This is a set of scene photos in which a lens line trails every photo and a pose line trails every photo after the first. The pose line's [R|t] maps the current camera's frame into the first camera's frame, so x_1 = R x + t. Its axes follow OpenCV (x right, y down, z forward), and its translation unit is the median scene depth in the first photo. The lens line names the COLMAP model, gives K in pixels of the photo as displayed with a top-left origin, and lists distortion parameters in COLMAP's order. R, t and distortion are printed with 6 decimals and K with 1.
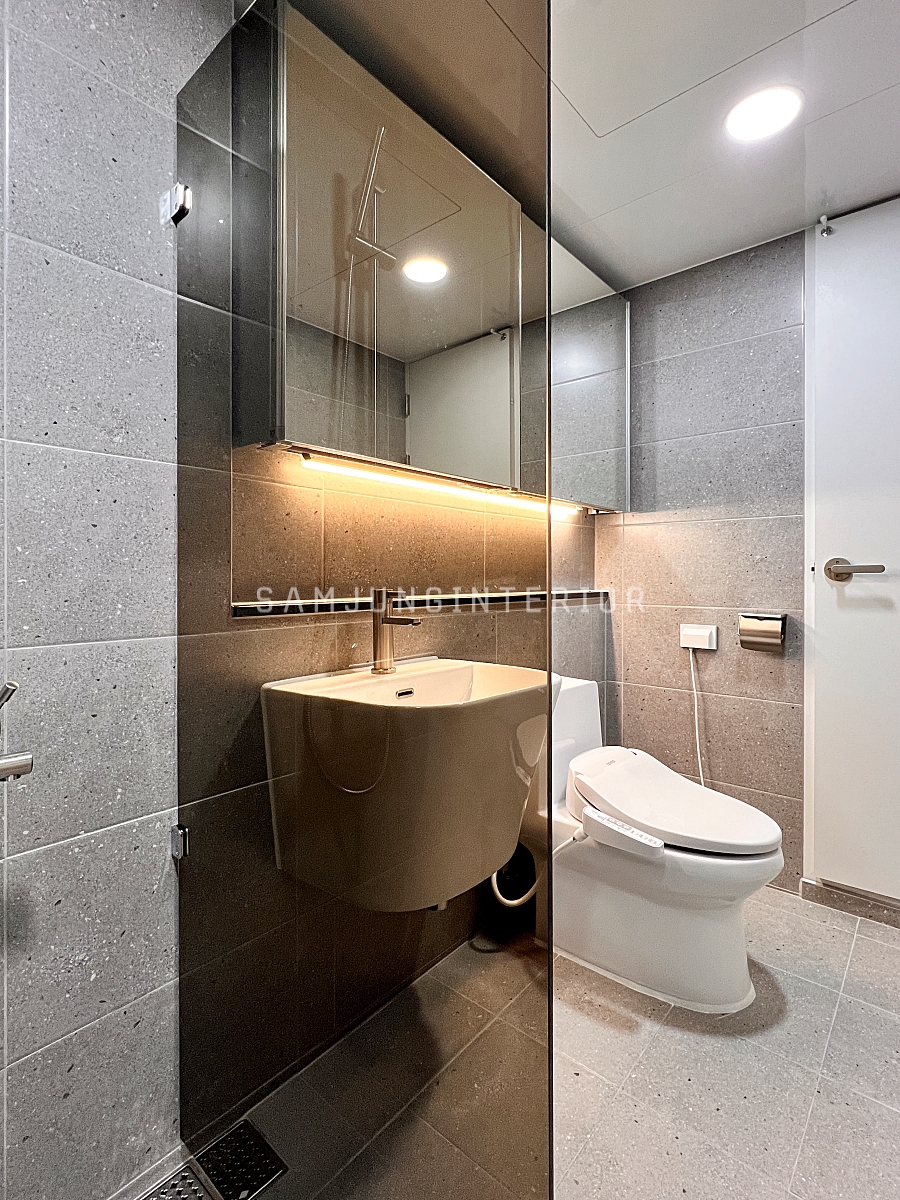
lens RADIAL K [[588.6, 0, 447.3], [0, 588.6, 579.5], [0, 0, 1]] dist [0.000973, 0.000692]
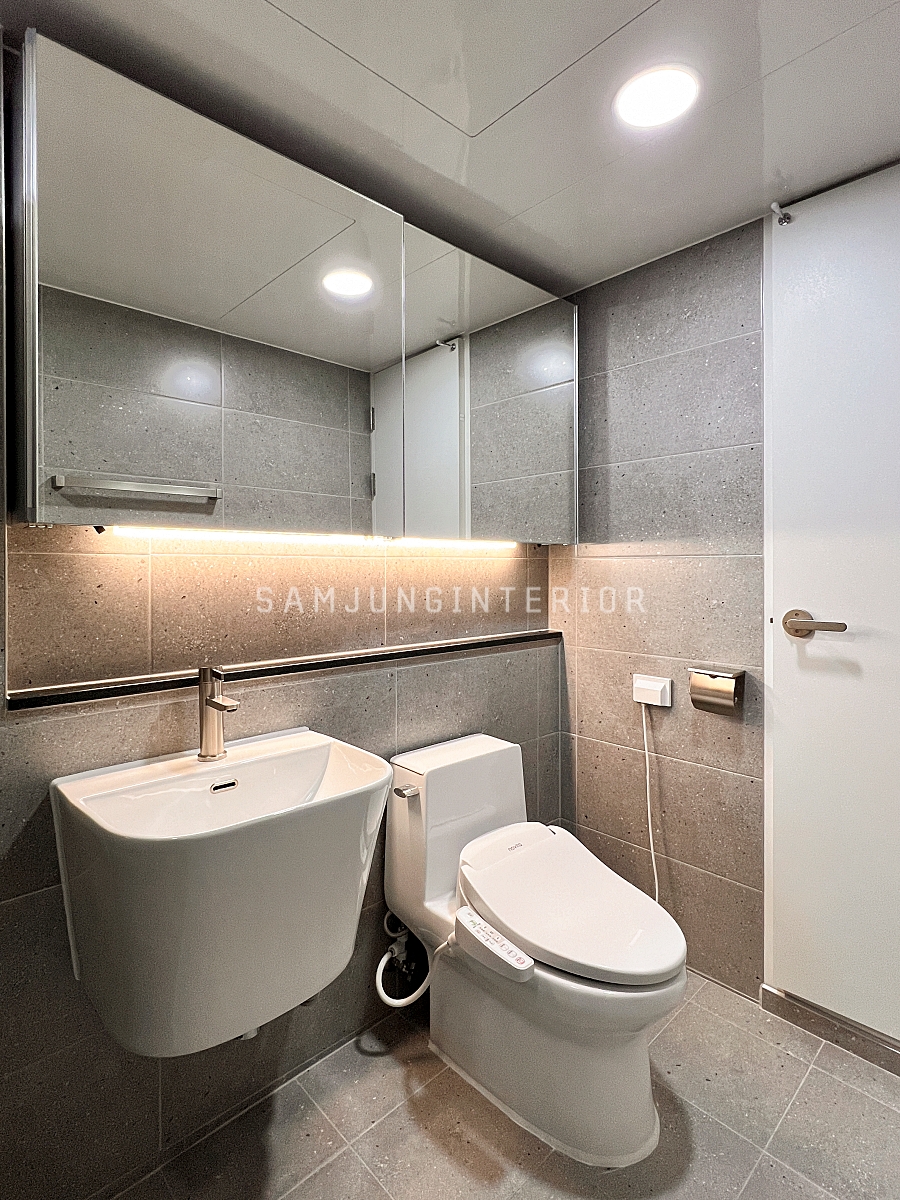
lens RADIAL K [[610.5, 0, 449.7], [0, 610.5, 570.5], [0, 0, 1]] dist [-0.000736, -0.000799]
pose [[0.994079, -0.004807, -0.108551, 0.301462], [0.004988, 0.999987, 0.001389, -0.108379], [0.108543, -0.001922, 0.994090, 0.095742]]
